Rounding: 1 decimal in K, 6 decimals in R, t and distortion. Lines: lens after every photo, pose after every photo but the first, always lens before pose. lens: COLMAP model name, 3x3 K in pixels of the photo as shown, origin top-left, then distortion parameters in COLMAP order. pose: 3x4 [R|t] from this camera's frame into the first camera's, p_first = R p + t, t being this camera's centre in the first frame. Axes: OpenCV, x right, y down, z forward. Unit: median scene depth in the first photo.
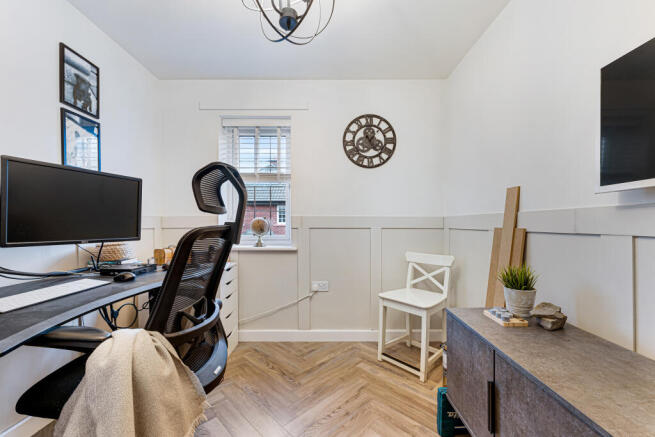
lens RADIAL K [[263.8, 0, 329.8], [0, 263.8, 228.3], [0, 0, 1]] dist [-0.000134, -0.000045]
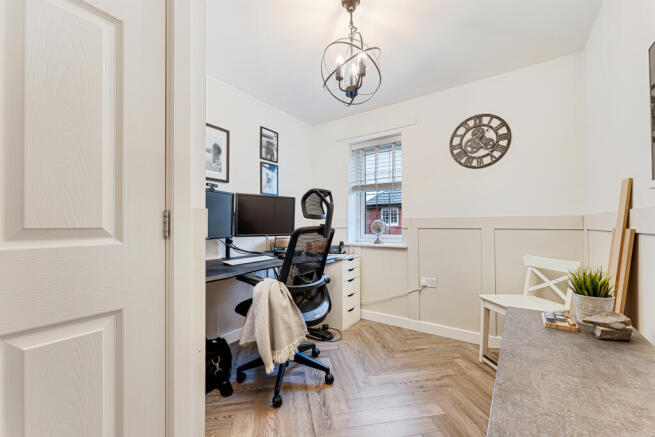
lens RADIAL K [[261.6, 0, 328.4], [0, 261.6, 222.5], [0, 0, 1]] dist [0.000120, -0.000026]
pose [[0.820775, -0.009784, -0.571167, 0.286630], [-0.005396, 0.999676, -0.024879, 0.003860], [0.571226, 0.023502, 0.820457, -0.148474]]
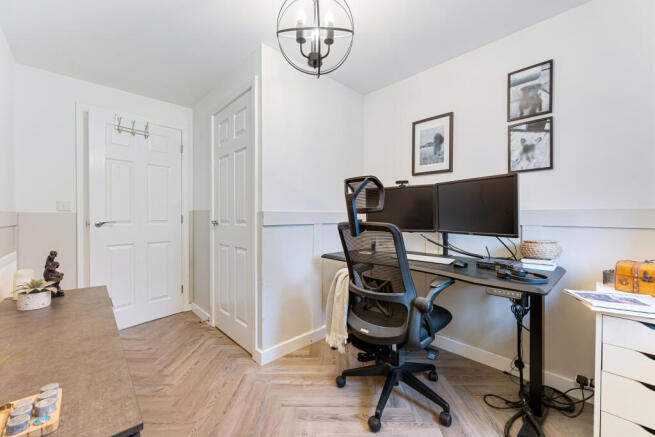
lens RADIAL K [[262.4, 0, 327.0], [0, 262.4, 218.9], [0, 0, 1]] dist [-0.000334, -0.000060]
pose [[-0.727174, 0.001891, -0.686450, 0.324190], [-0.016794, 0.999648, 0.020544, -0.025007], [0.686247, 0.026468, -0.726887, 0.964688]]
